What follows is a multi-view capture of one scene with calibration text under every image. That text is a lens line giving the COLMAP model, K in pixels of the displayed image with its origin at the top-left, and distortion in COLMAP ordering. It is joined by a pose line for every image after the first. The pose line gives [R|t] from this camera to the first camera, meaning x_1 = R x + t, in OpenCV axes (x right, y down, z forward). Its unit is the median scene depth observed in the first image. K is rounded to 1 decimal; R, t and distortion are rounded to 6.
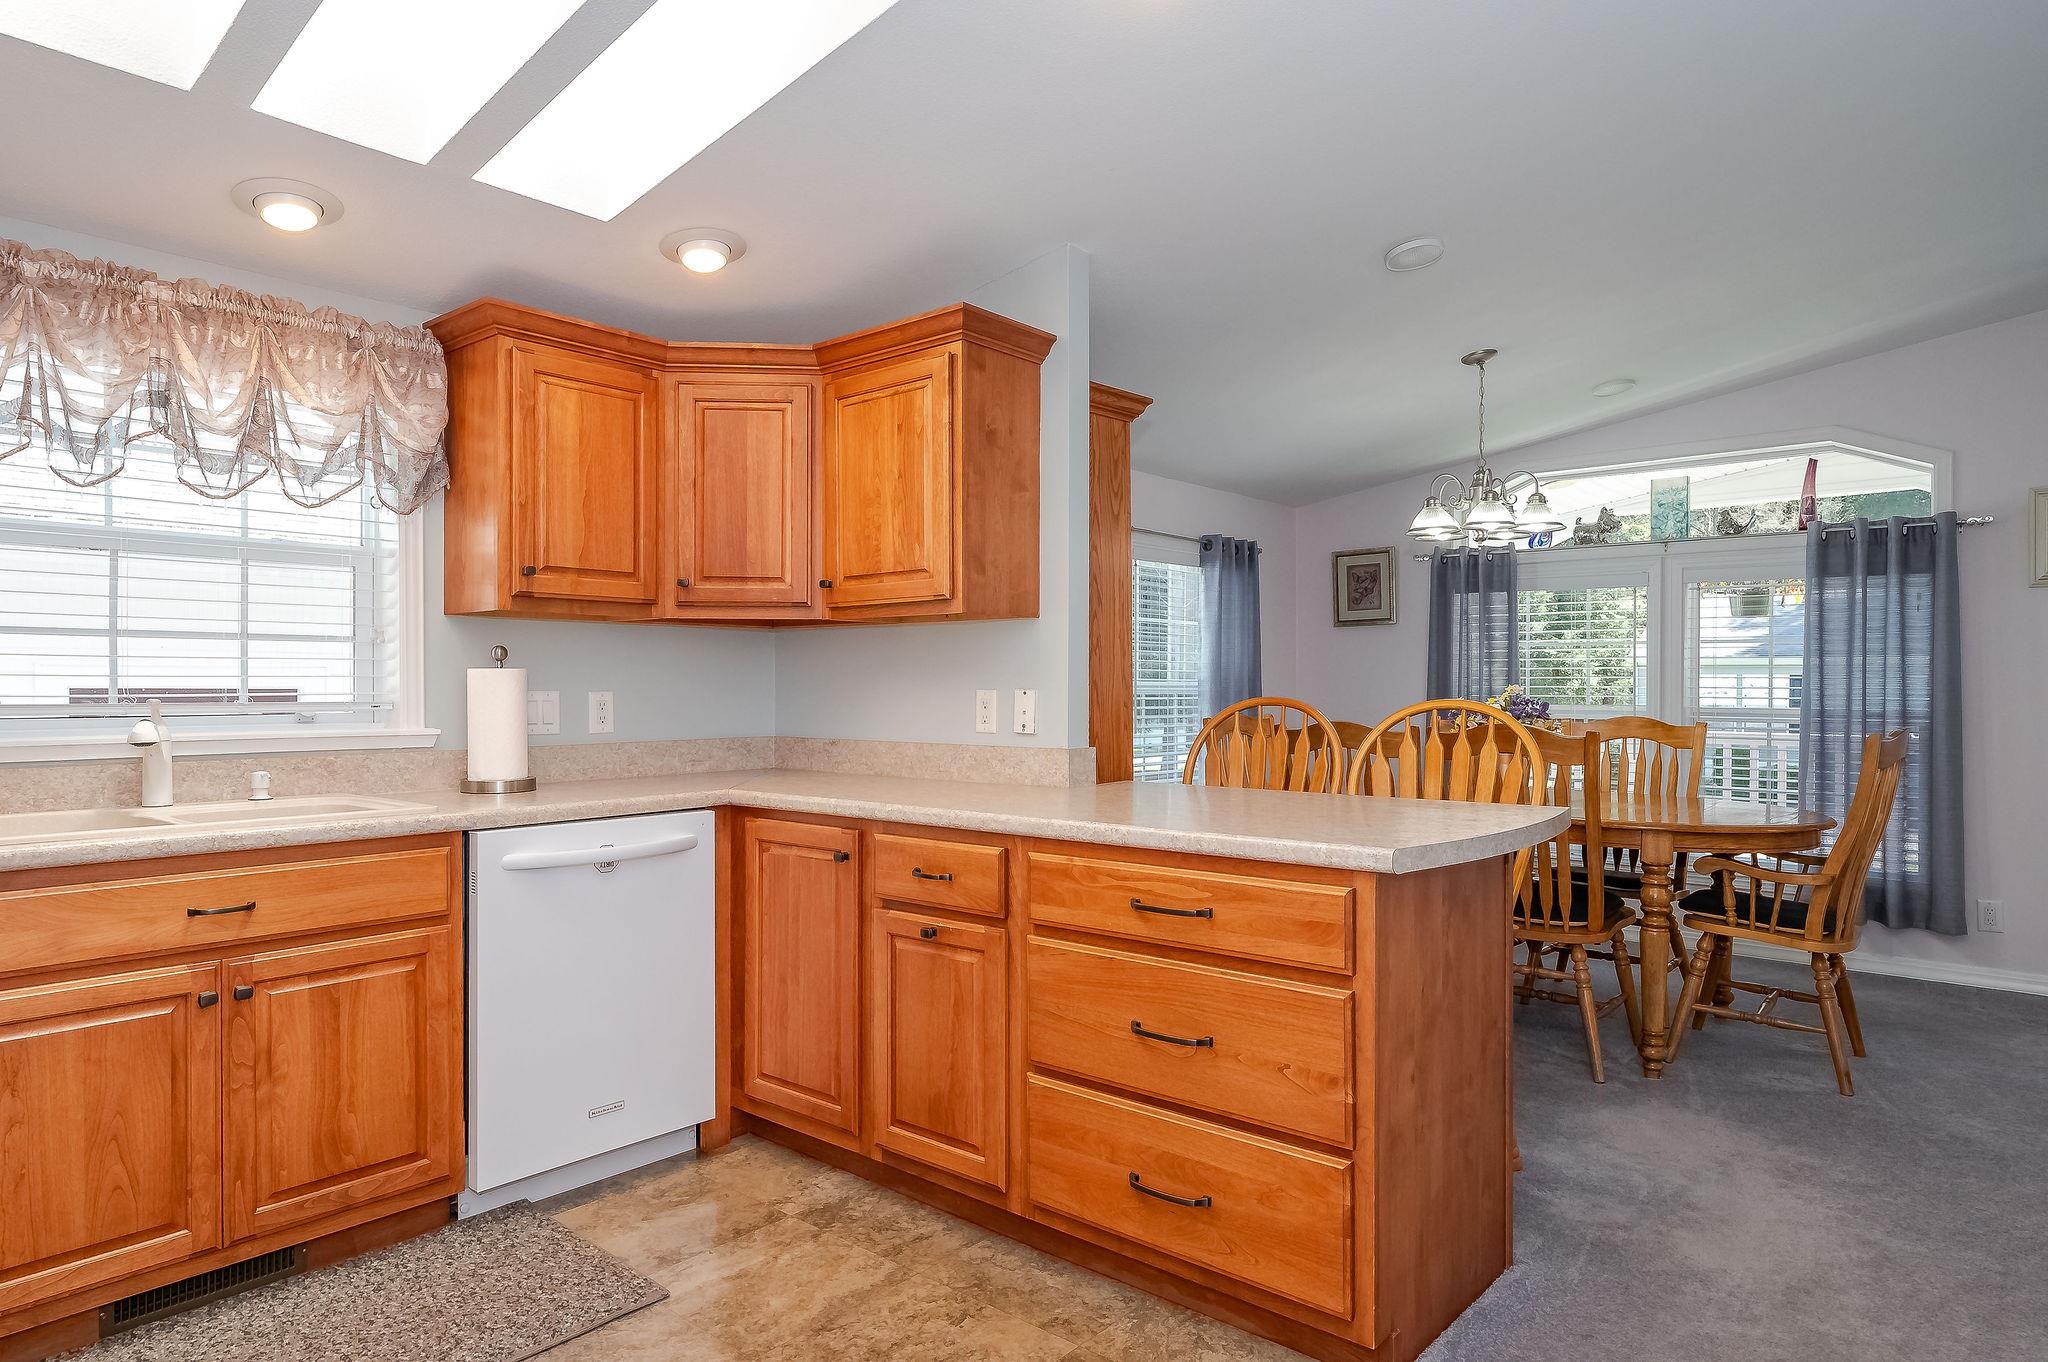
lens RADIAL K [[1193.3, 0, 1032.7], [0, 1193.3, 688.2], [0, 0, 1]] dist [0.008563, -0.004888]
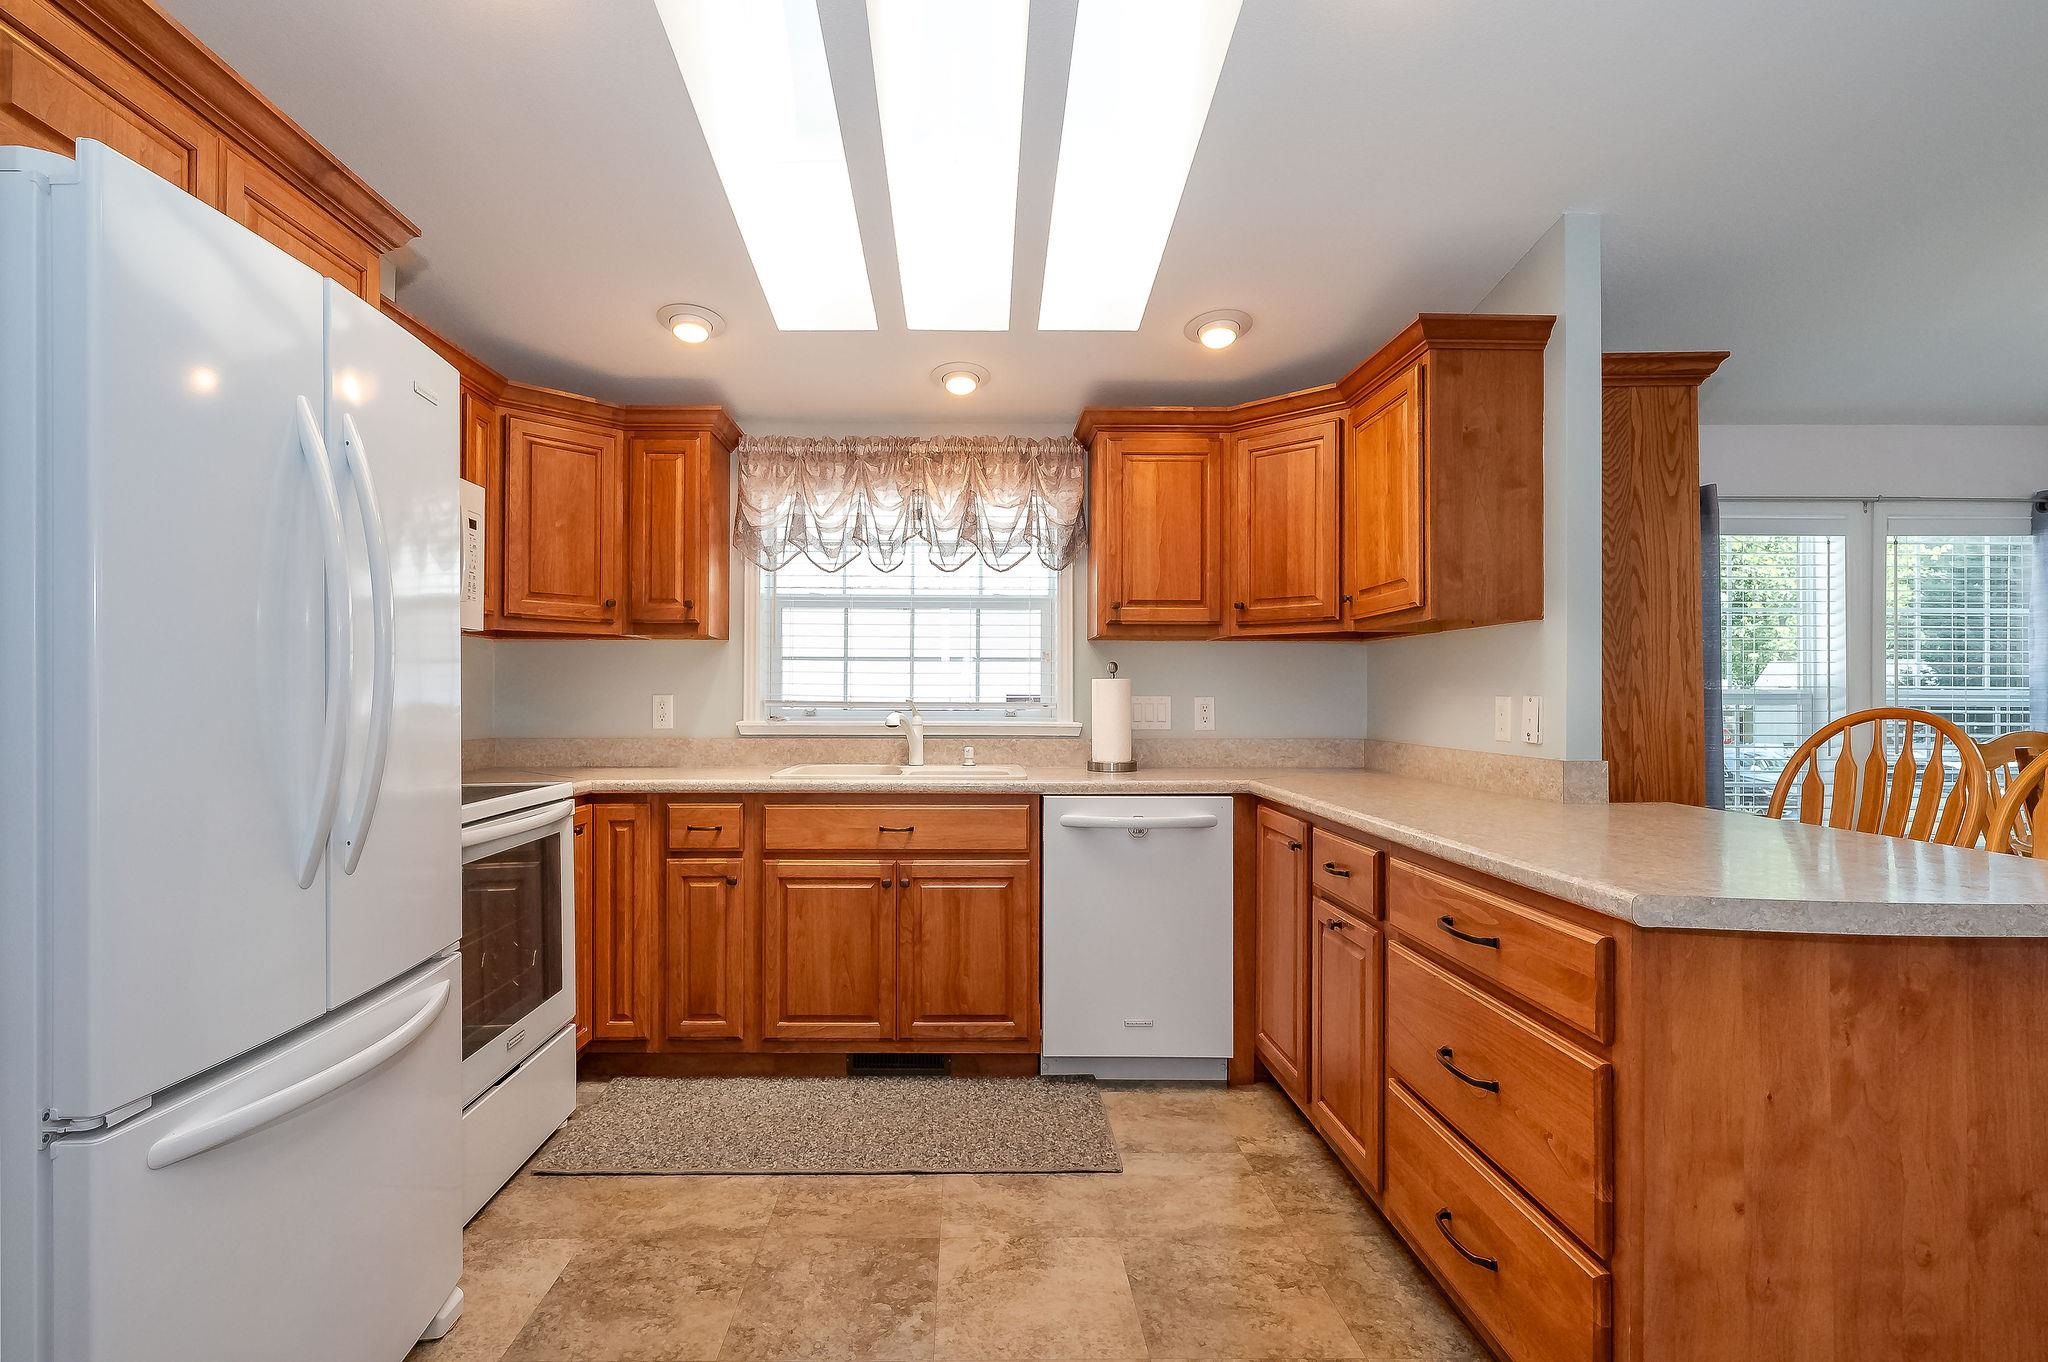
lens RADIAL K [[1016.1, 0, 947.0], [0, 1016.1, 686.3], [0, 0, 1]] dist [0.005897, 0.002222]
pose [[0.646677, -0.003795, -0.762755, 0.314344], [-0.004857, 0.999947, -0.009094, 0.003312], [0.762749, 0.009586, 0.646624, 0.127254]]
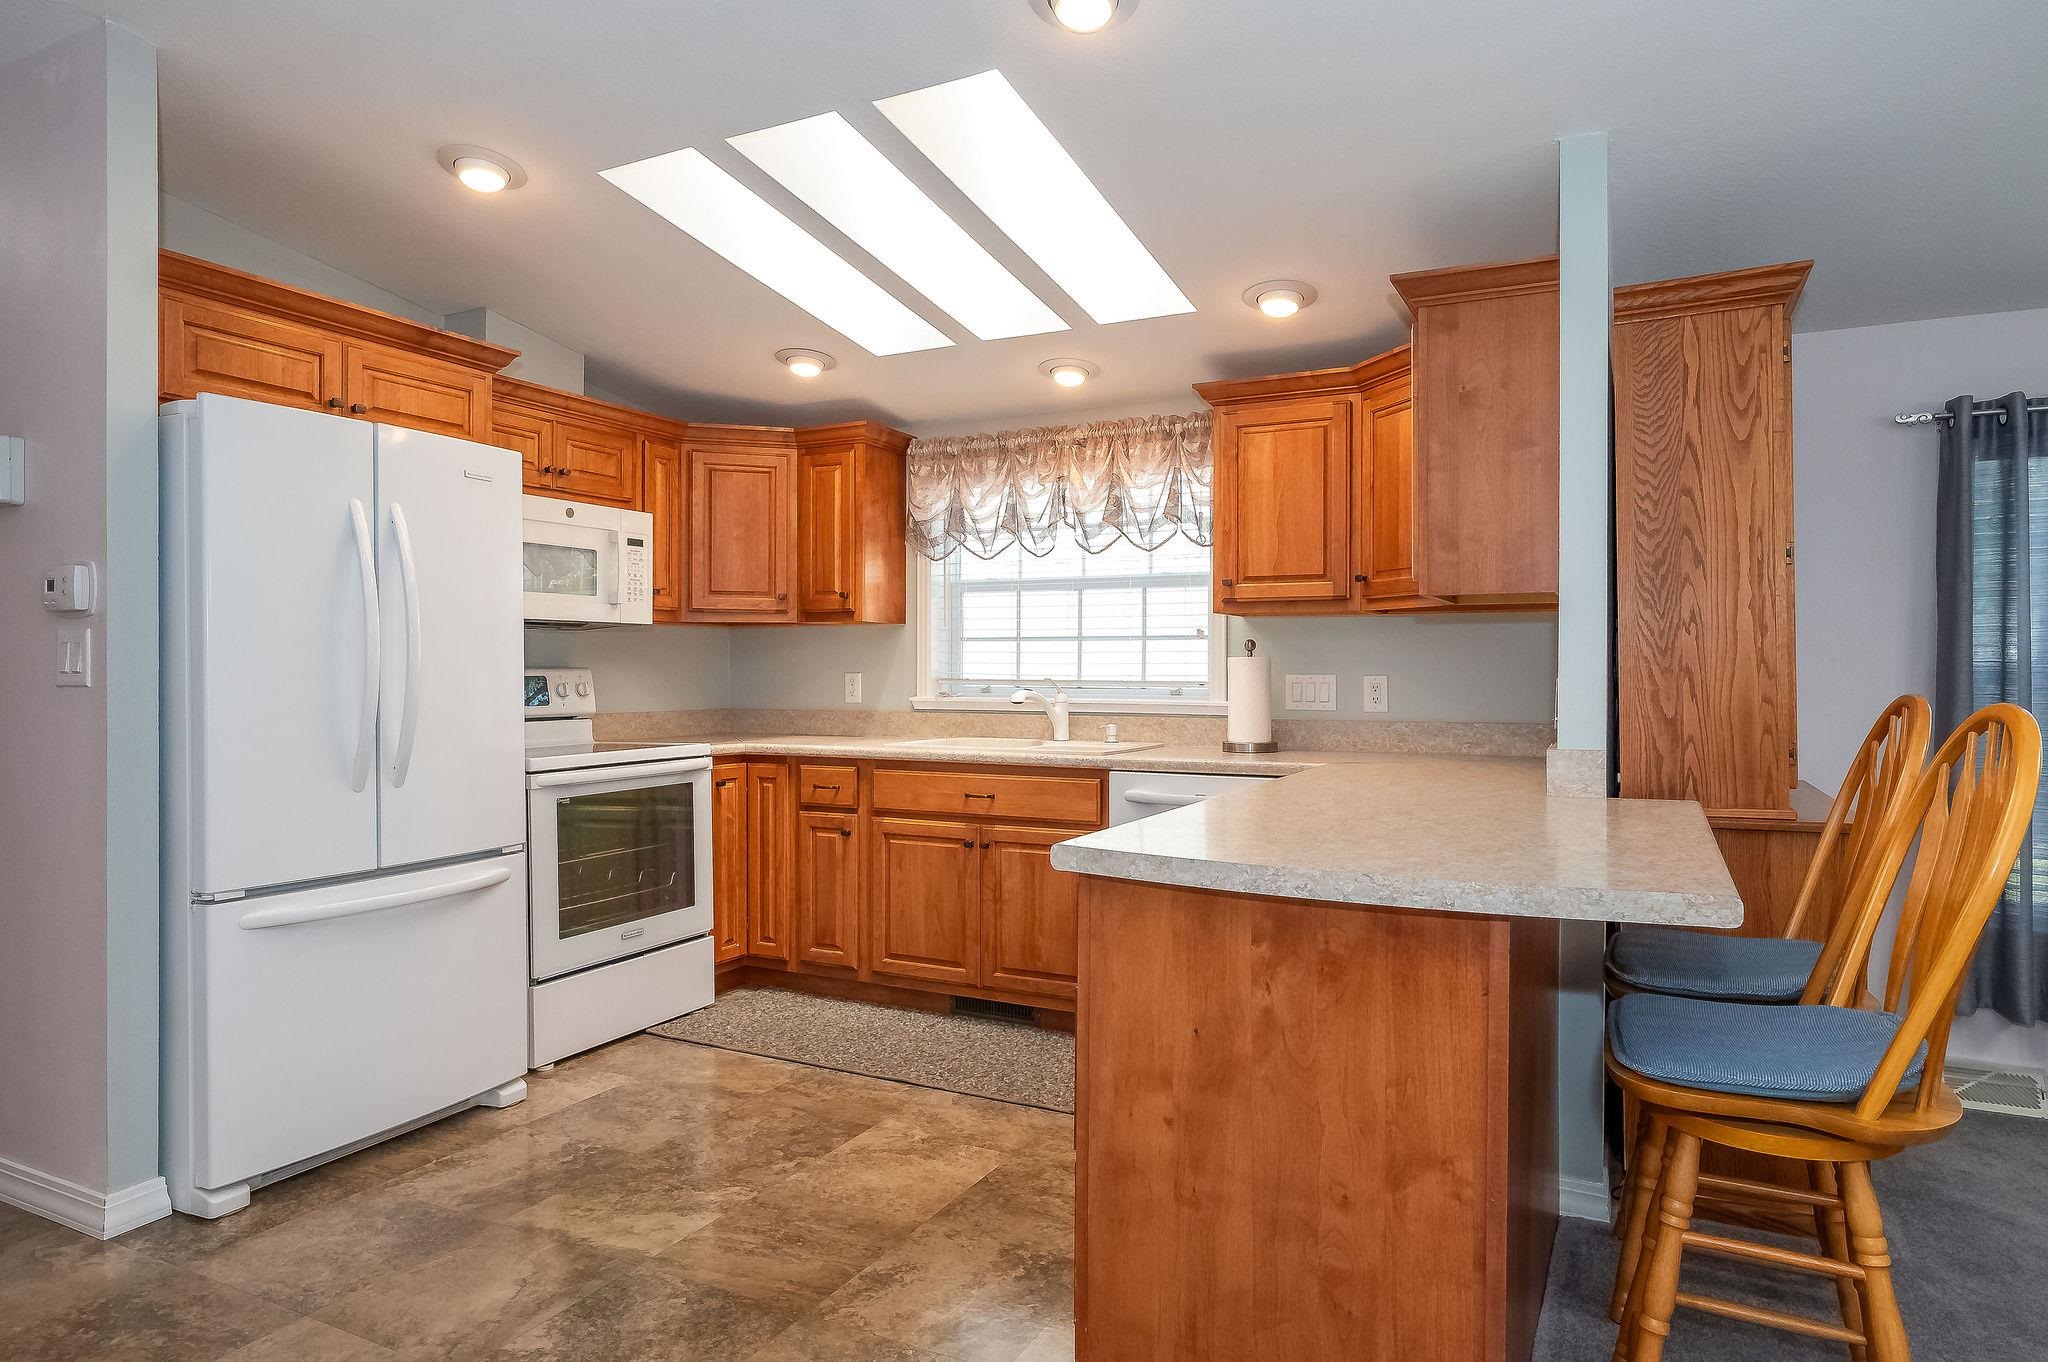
lens RADIAL K [[1193.3, 0, 1035.1], [0, 1193.3, 670.7], [0, 0, 1]] dist [0.008563, -0.004888]
pose [[0.249020, 0.005209, -0.968484, 0.777000], [-0.003143, 0.999985, 0.004570, -0.006968], [0.968493, 0.001906, 0.249033, 0.468413]]
